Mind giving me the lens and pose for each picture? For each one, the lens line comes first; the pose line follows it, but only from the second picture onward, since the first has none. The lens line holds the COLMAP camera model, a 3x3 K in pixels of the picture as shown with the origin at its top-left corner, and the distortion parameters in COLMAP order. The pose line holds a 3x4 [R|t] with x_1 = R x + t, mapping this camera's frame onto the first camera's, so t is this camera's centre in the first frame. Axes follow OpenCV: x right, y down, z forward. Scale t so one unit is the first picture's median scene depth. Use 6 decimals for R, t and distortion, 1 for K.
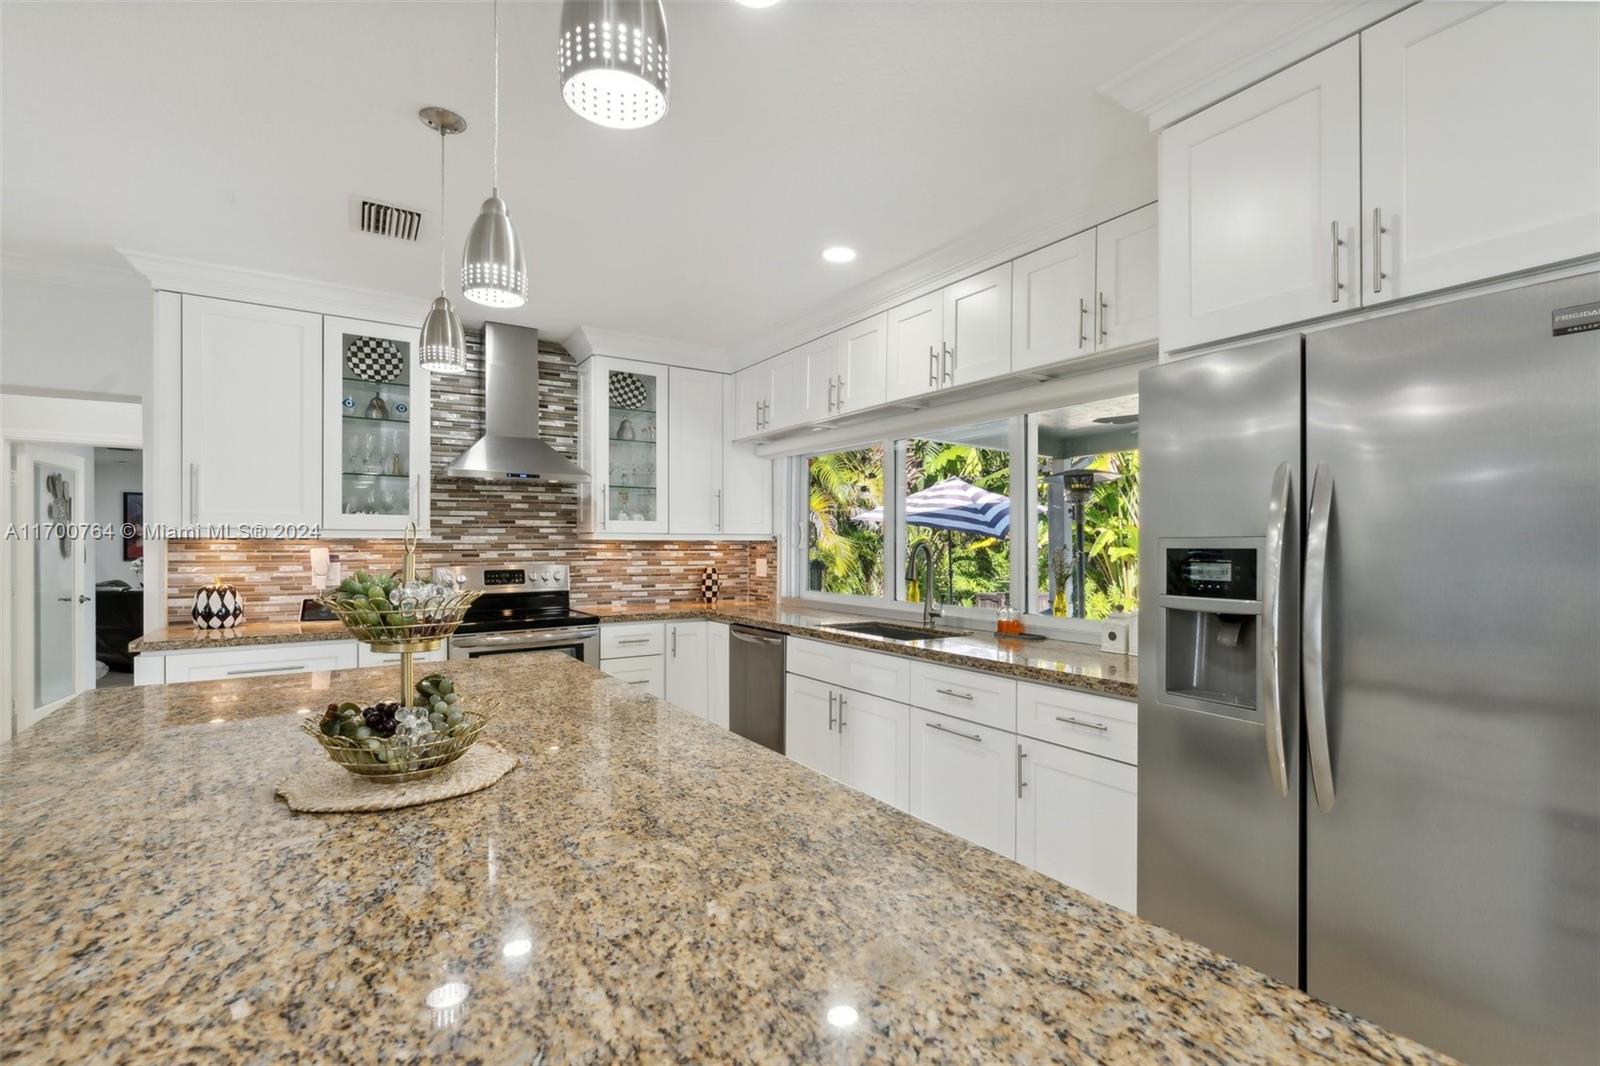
lens RADIAL K [[726.6, 0, 805.8], [0, 726.6, 545.0], [0, 0, 1]] dist [-0.005432, 0.000083]
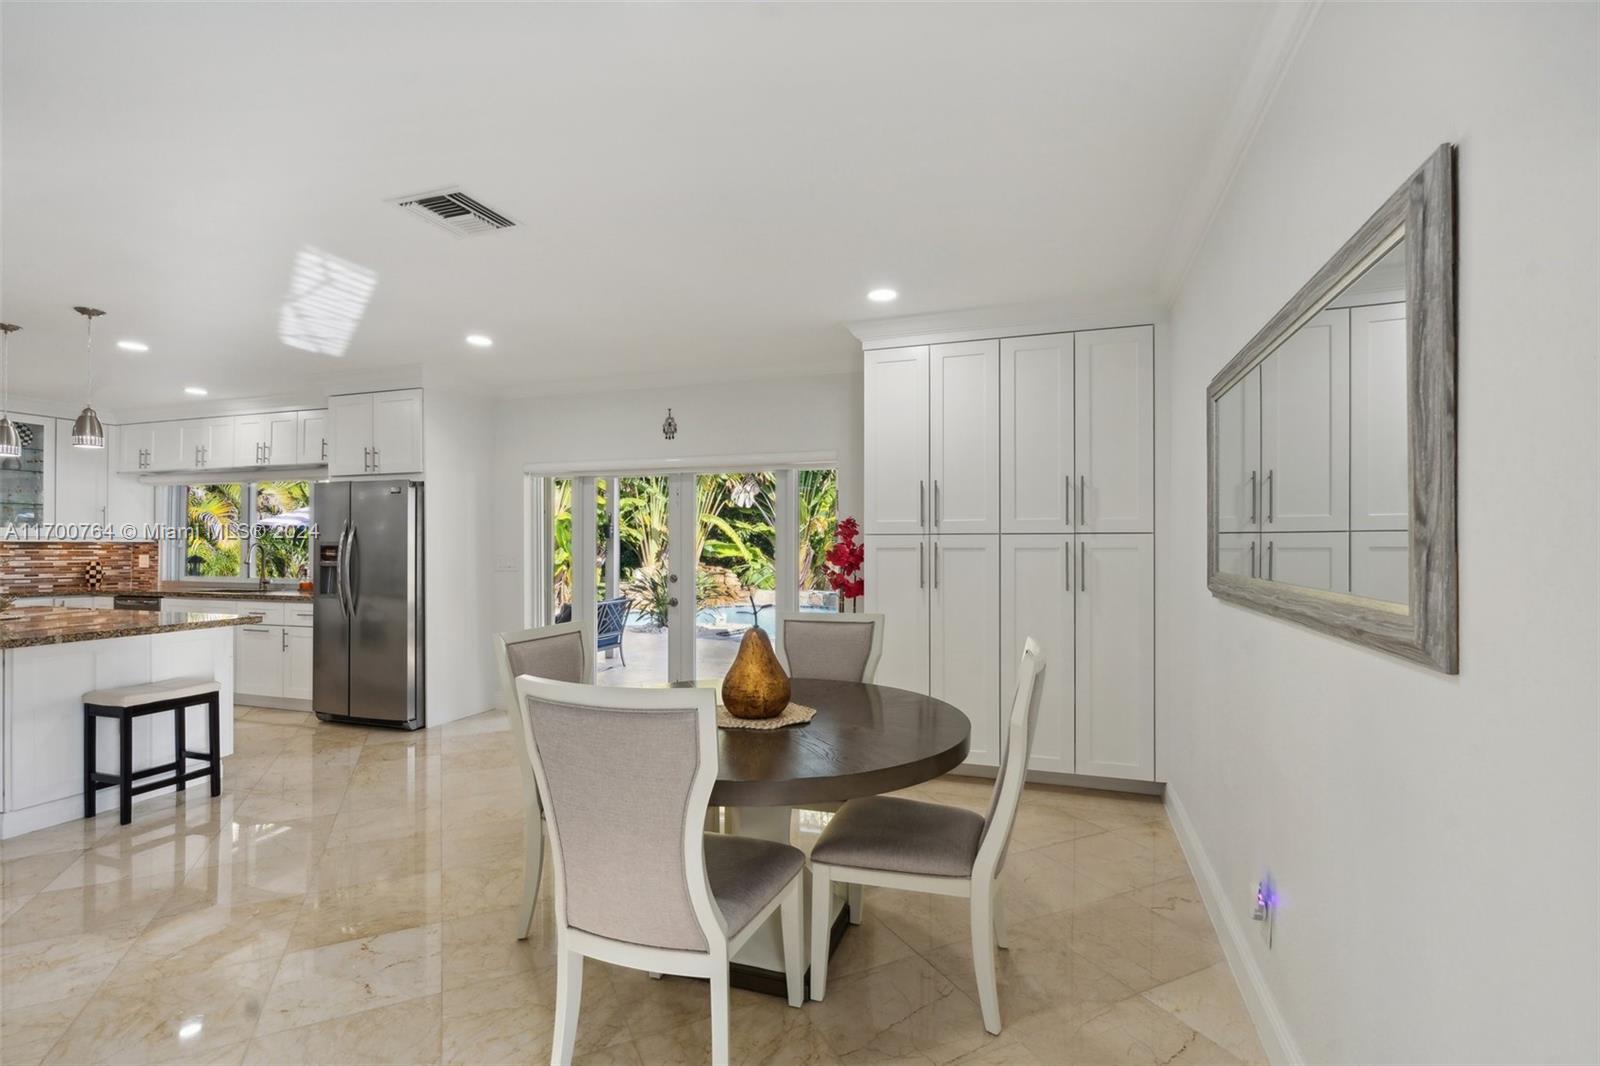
lens RADIAL K [[731.7, 0, 800.5], [0, 731.7, 541.3], [0, 0, 1]] dist [-0.003252, 0.001192]
pose [[0.791114, 0.002590, 0.611663, 0.094919], [0.001553, 0.999979, -0.006243, 0.003923], [-0.611666, 0.005889, 0.791094, -1.068662]]
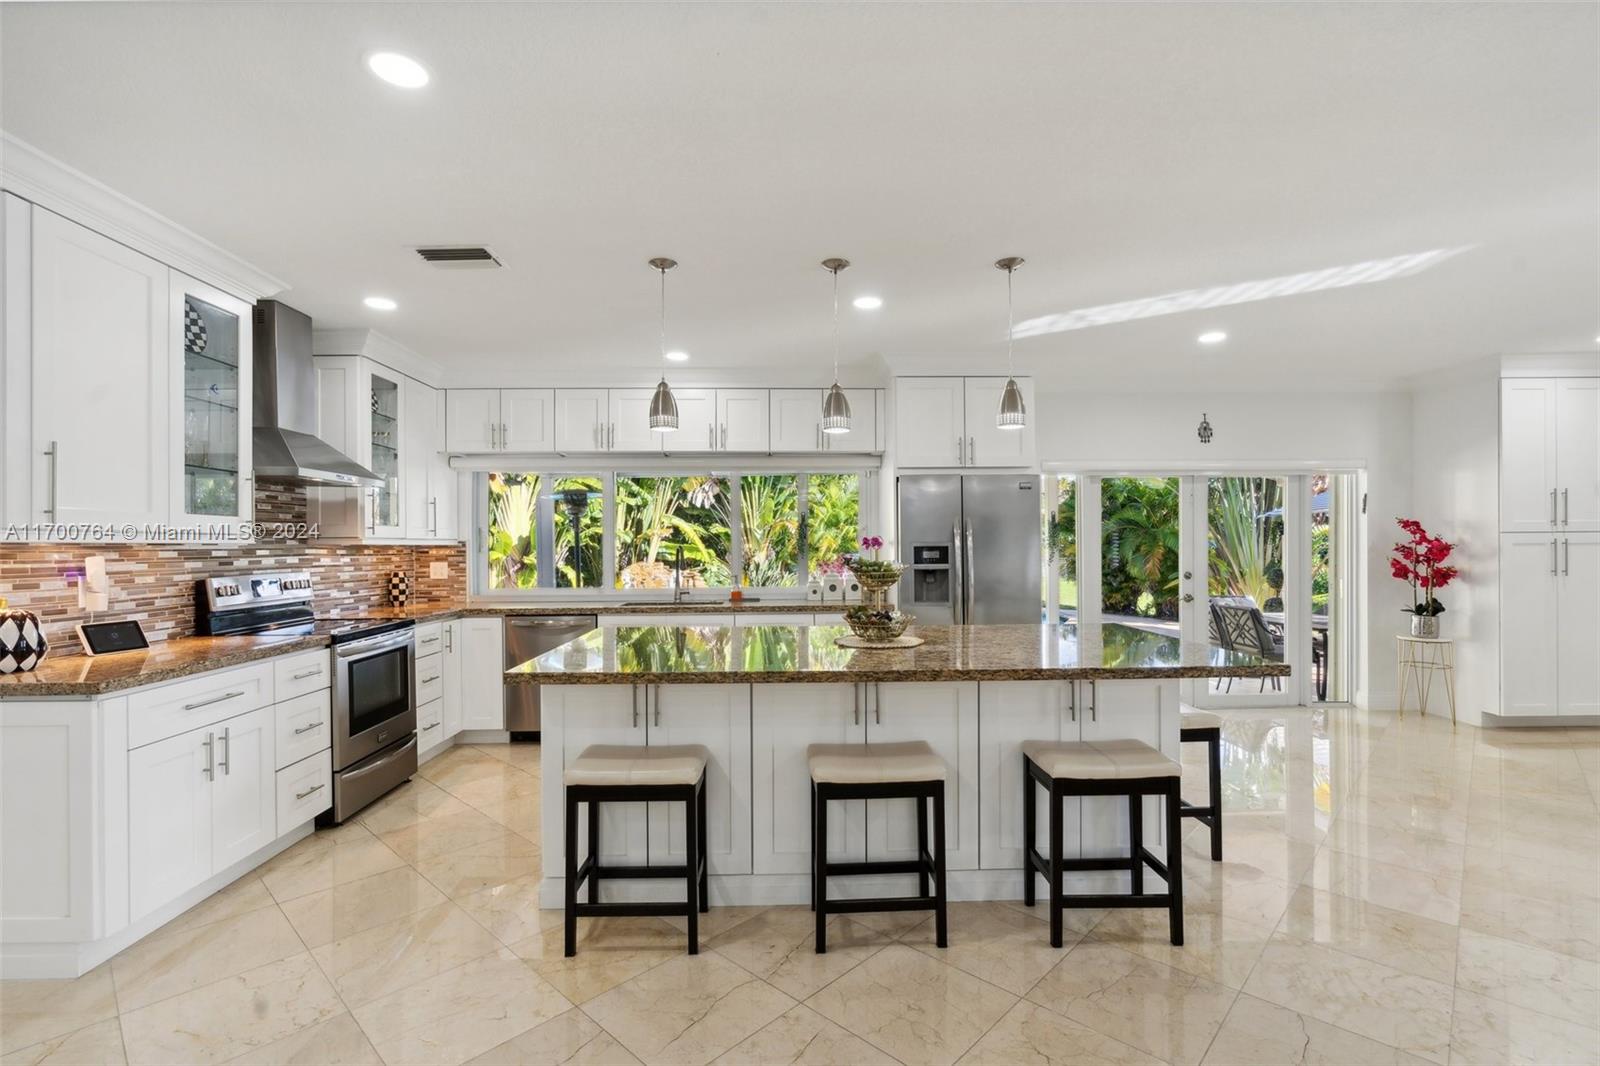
lens RADIAL K [[731.7, 0, 800.5], [0, 731.7, 541.3], [0, 0, 1]] dist [-0.003252, 0.001192]
pose [[0.530436, 0.000754, 0.847725, -0.814527], [0.009201, 0.999936, -0.006647, 0.000258], [-0.847675, 0.011325, 0.530395, -0.020973]]
